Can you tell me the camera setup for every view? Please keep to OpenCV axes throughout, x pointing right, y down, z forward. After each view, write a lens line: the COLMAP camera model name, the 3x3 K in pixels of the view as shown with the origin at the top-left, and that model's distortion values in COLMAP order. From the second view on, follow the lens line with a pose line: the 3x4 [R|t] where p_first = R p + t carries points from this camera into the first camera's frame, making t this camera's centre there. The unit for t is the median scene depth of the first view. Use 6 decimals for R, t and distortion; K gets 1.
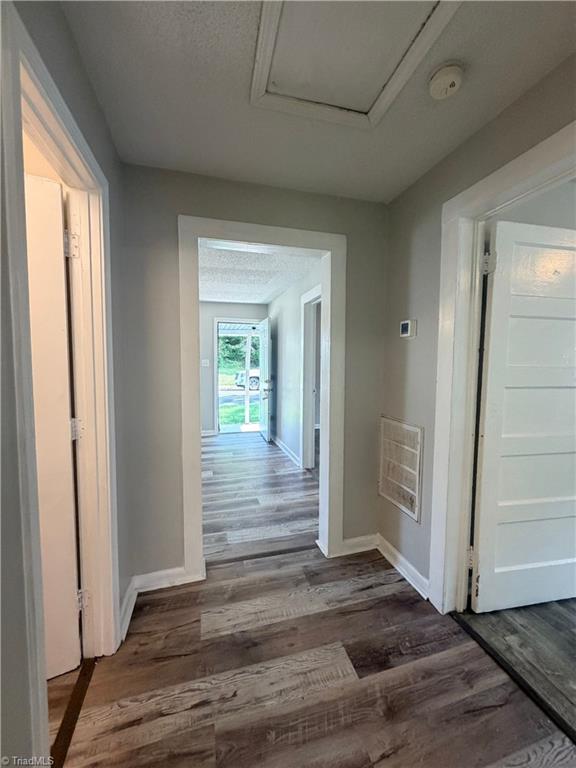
lens RADIAL K [[307.3, 0, 288.7], [0, 307.3, 383.6], [0, 0, 1]] dist [-0.000114, -0.000033]
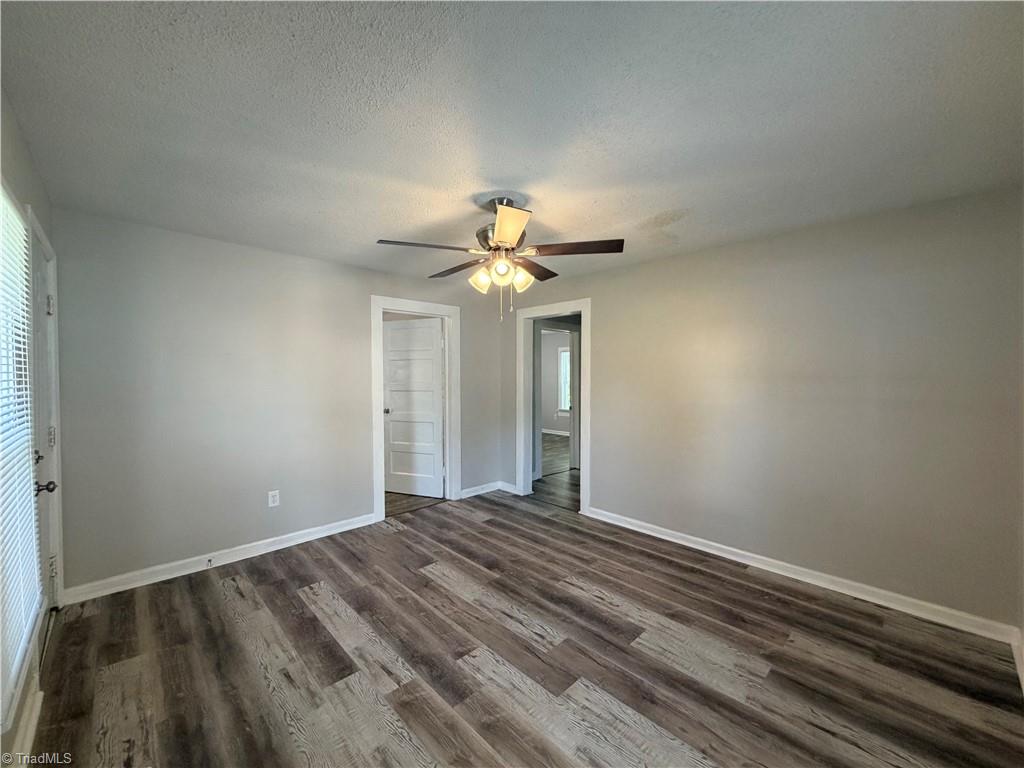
lens RADIAL K [[409.7, 0, 514.5], [0, 409.7, 380.5], [0, 0, 1]] dist [-0.000114, -0.000033]
pose [[-0.481444, -0.001791, 0.876475, -2.546080], [0.066933, 0.997003, 0.038804, -0.229074], [-0.873918, 0.077347, -0.479881, 2.951885]]
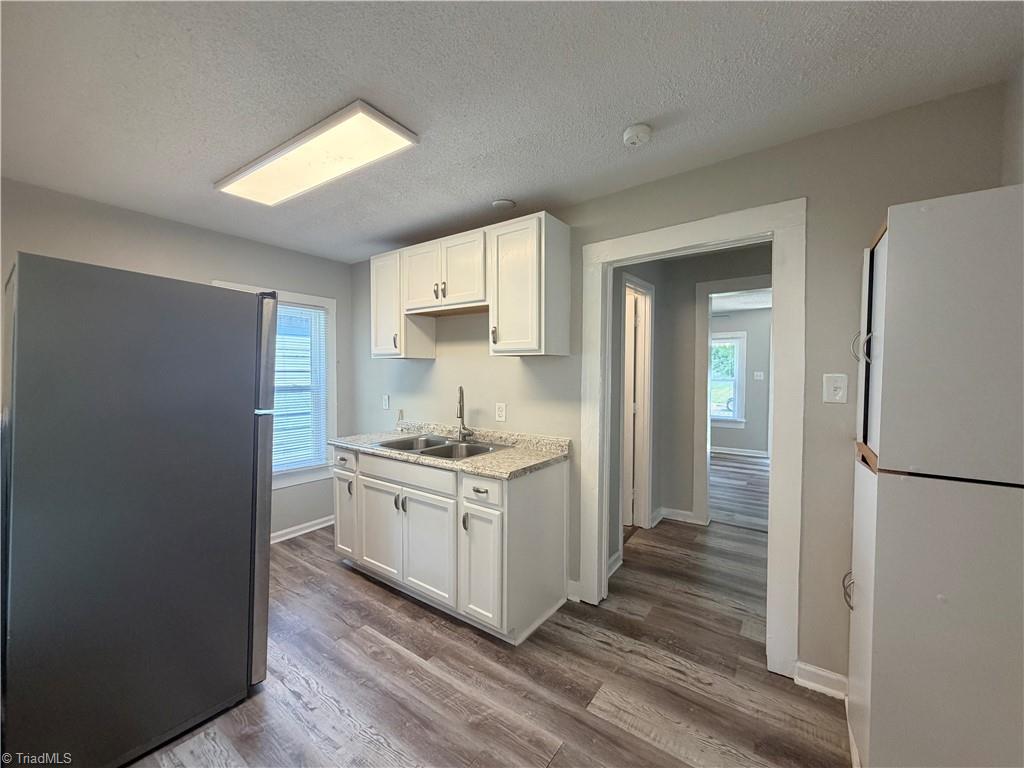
lens RADIAL K [[409.7, 0, 511.5], [0, 409.7, 382.5], [0, 0, 1]] dist [-0.000114, -0.000033]
pose [[0.622927, 0.012006, -0.782188, 0.784444], [-0.050131, 0.998440, -0.024599, 0.070922], [0.780672, 0.054535, 0.622557, -1.145802]]
